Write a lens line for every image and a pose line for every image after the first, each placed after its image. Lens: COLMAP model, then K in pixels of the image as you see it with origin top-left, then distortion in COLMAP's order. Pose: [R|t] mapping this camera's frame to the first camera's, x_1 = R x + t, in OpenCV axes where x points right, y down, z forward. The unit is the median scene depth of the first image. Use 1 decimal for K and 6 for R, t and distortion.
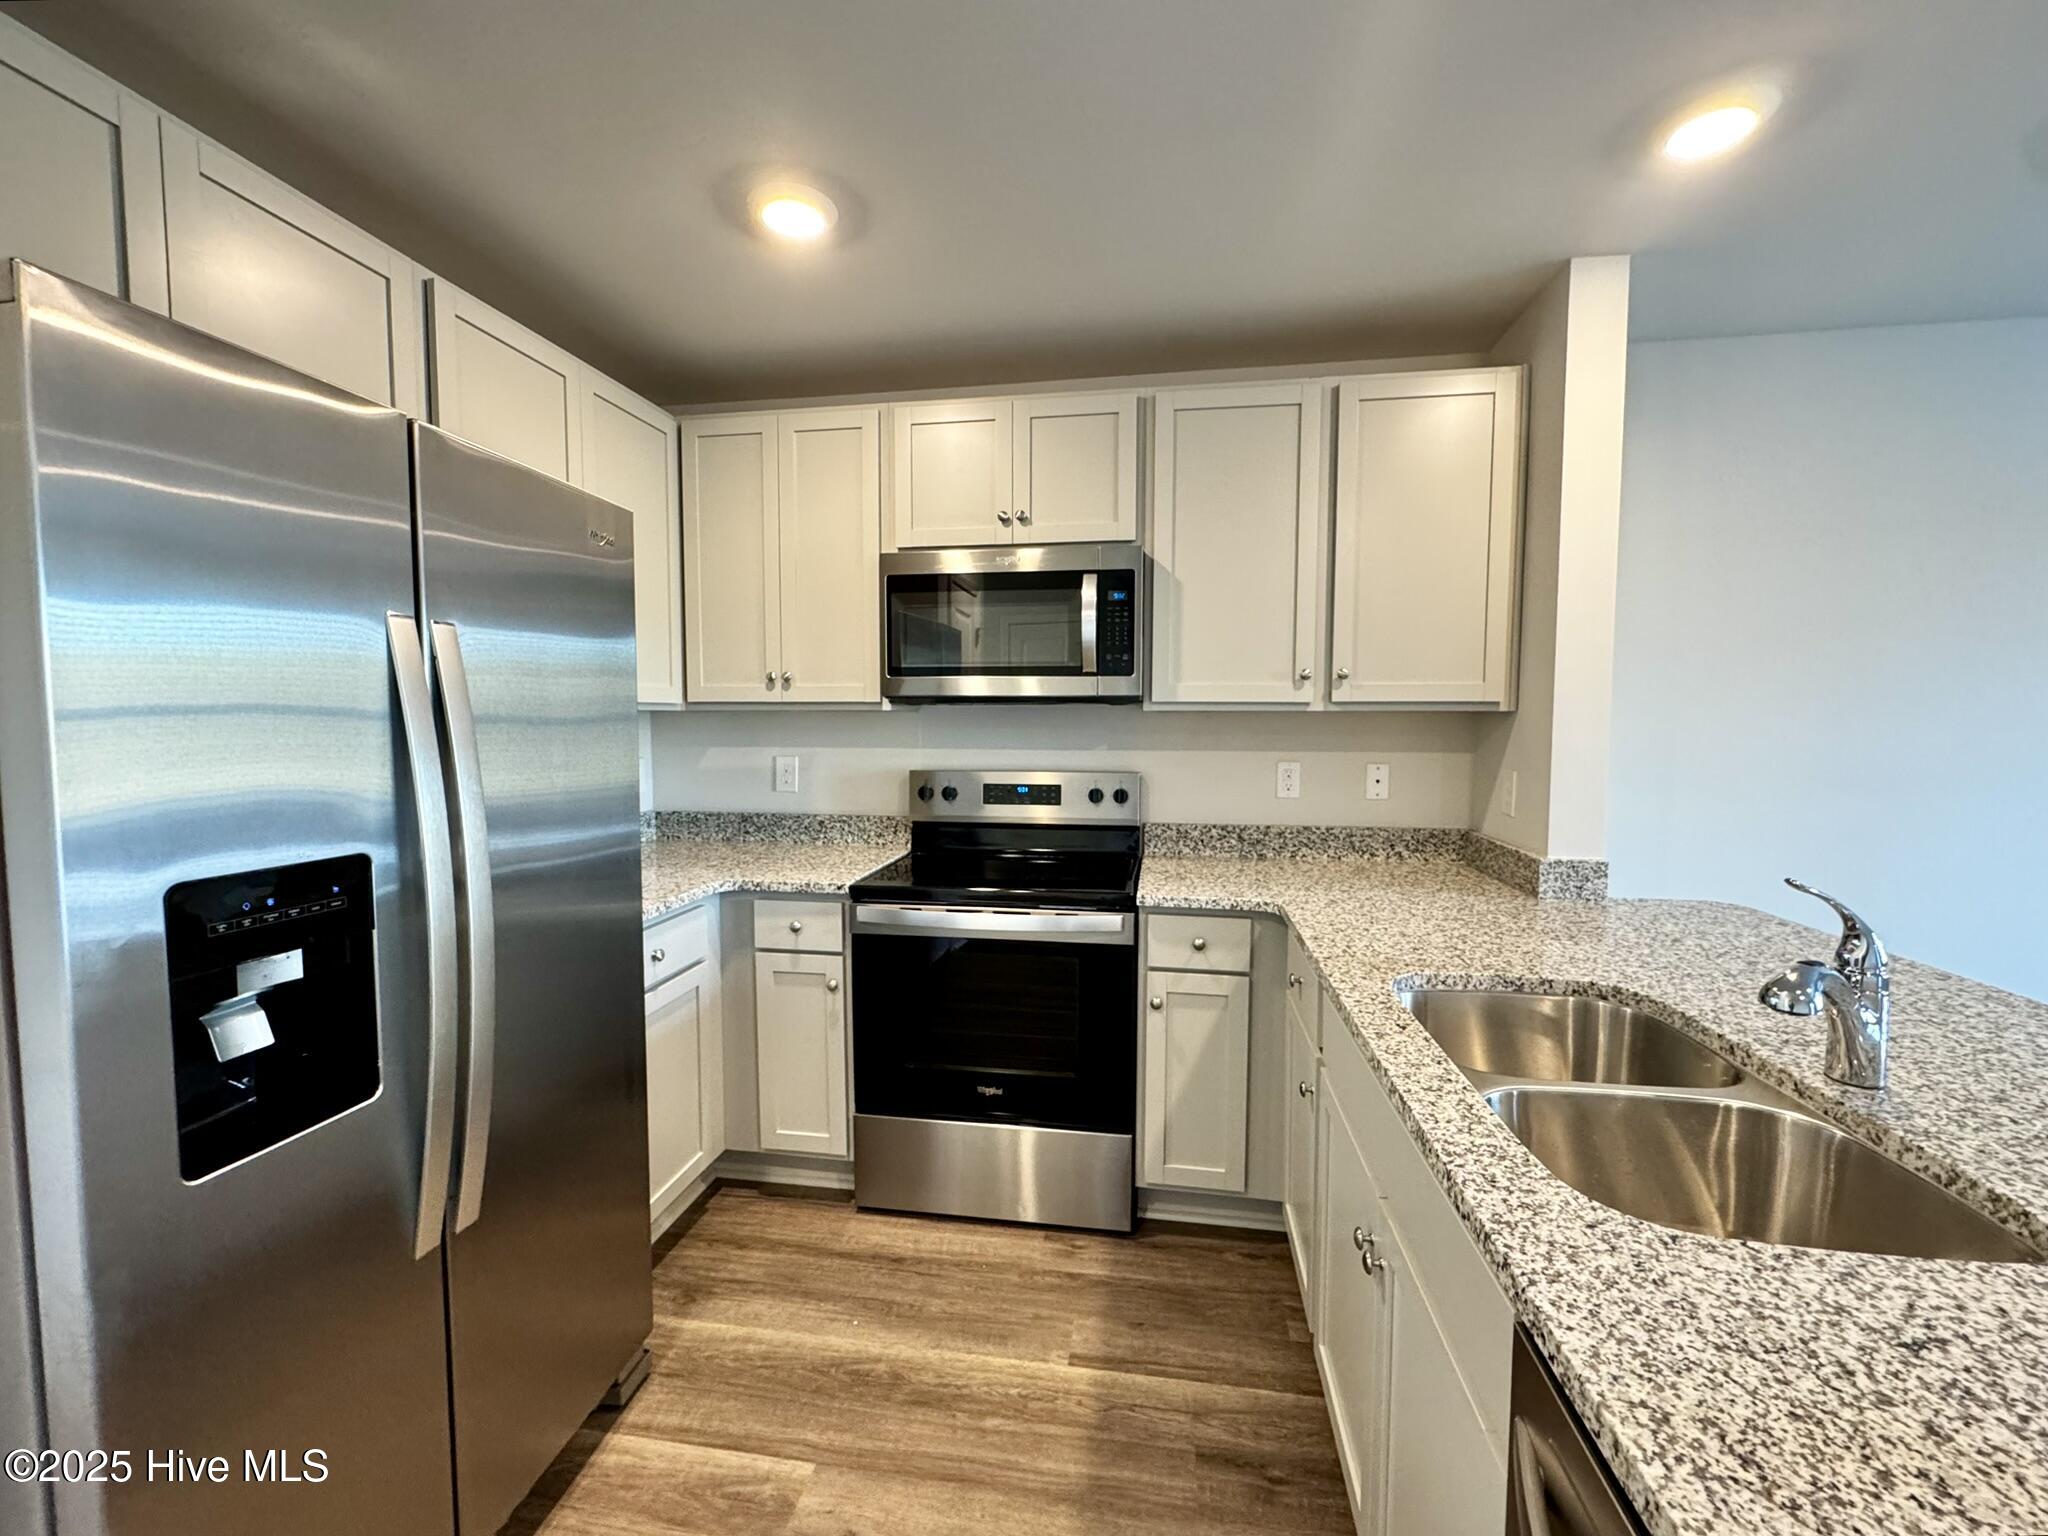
lens RADIAL K [[819.1, 0, 1024.9], [0, 819.1, 771.6], [0, 0, 1]] dist [-0.001717, 0.000238]
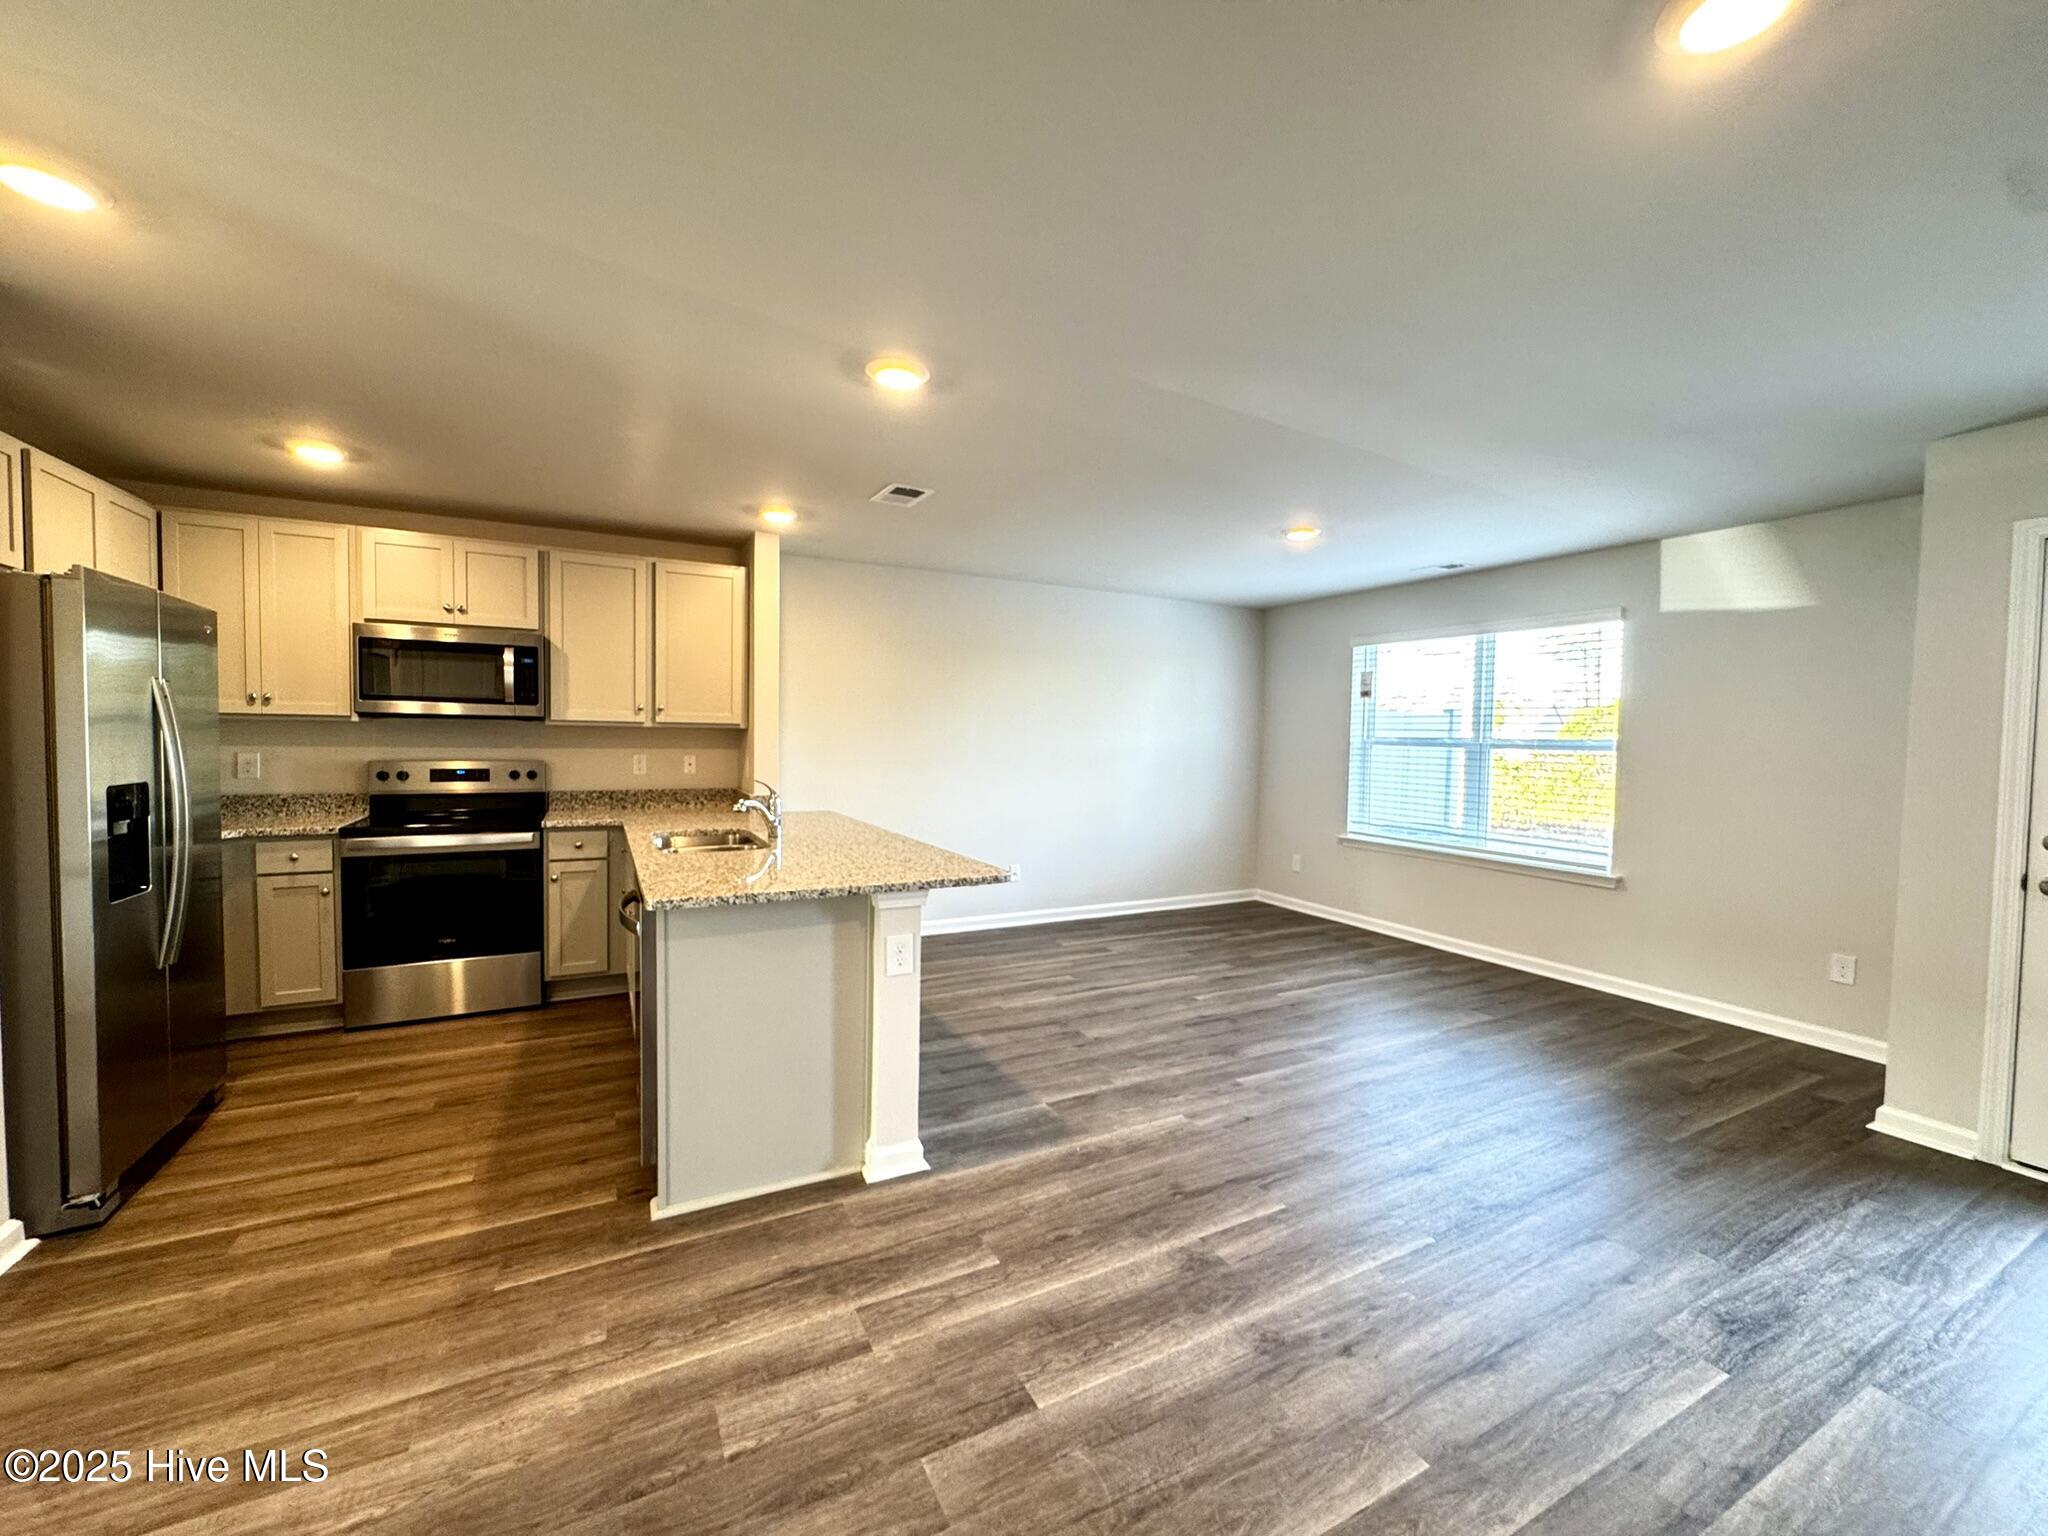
lens RADIAL K [[819.1, 0, 1026.6], [0, 819.1, 769.7], [0, 0, 1]] dist [-0.001717, 0.000238]
pose [[0.794296, -0.013080, 0.607390, -0.111718], [0.023831, 0.999670, -0.009638, 0.068412], [-0.607063, 0.022130, 0.794346, -1.096463]]
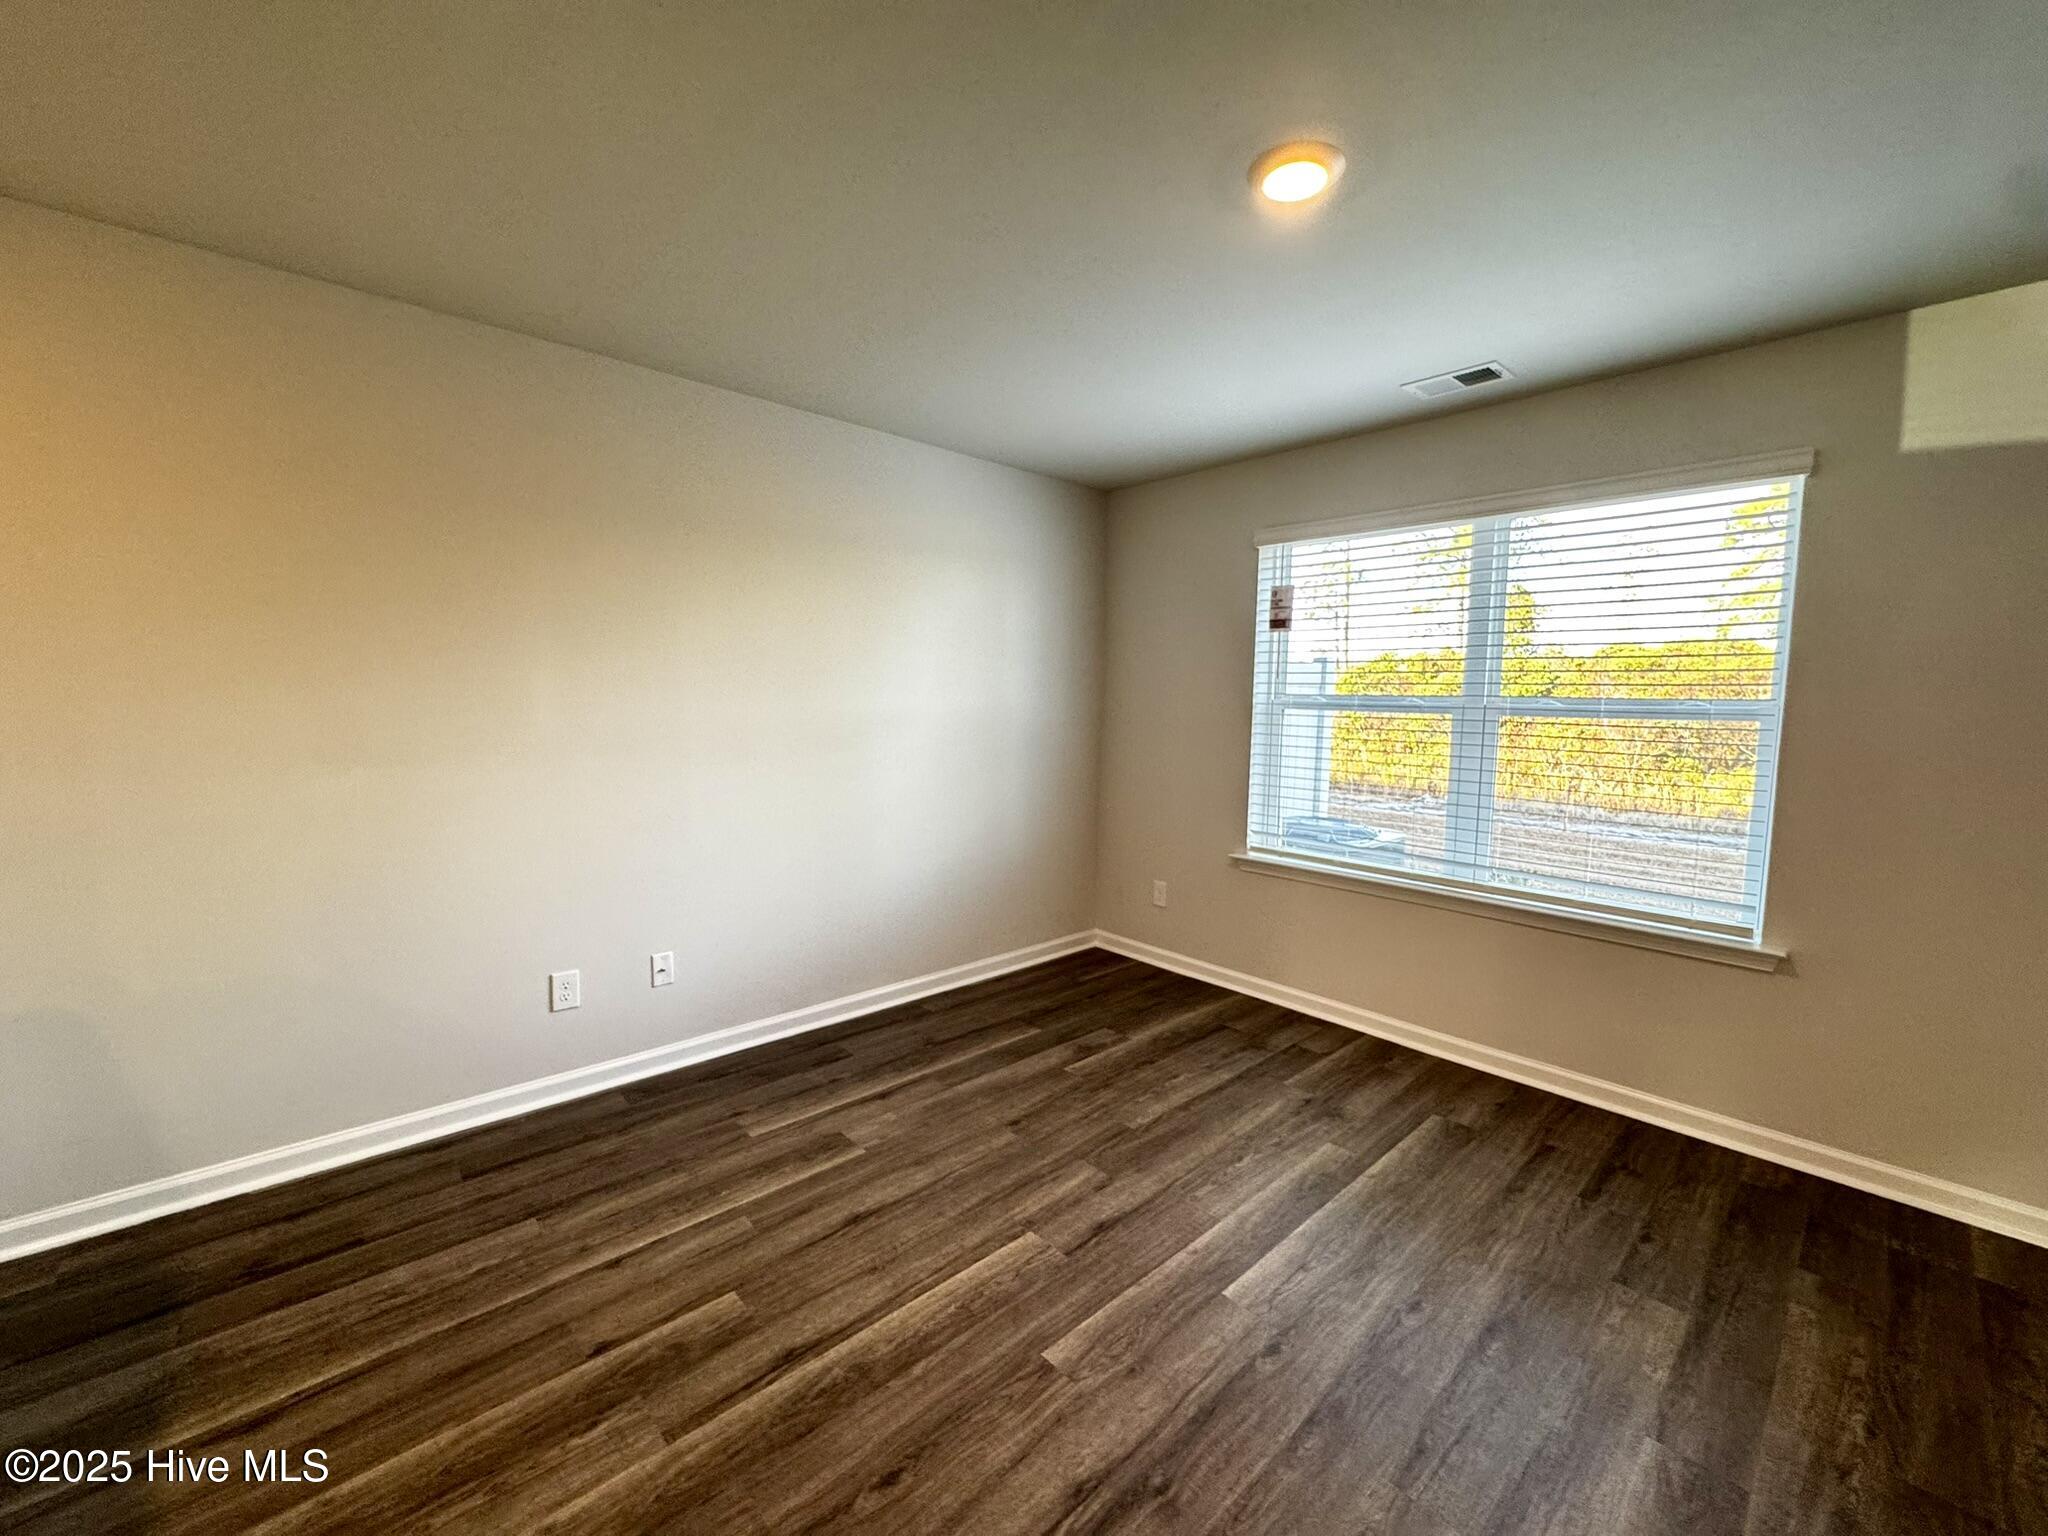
lens RADIAL K [[819.1, 0, 1029.3], [0, 819.1, 769.8], [0, 0, 1]] dist [-0.001717, 0.000238]
pose [[0.607166, -0.064472, 0.791955, 0.806347], [0.038167, 0.997919, 0.051979, 0.006541], [-0.793658, -0.001333, 0.608363, -0.229980]]
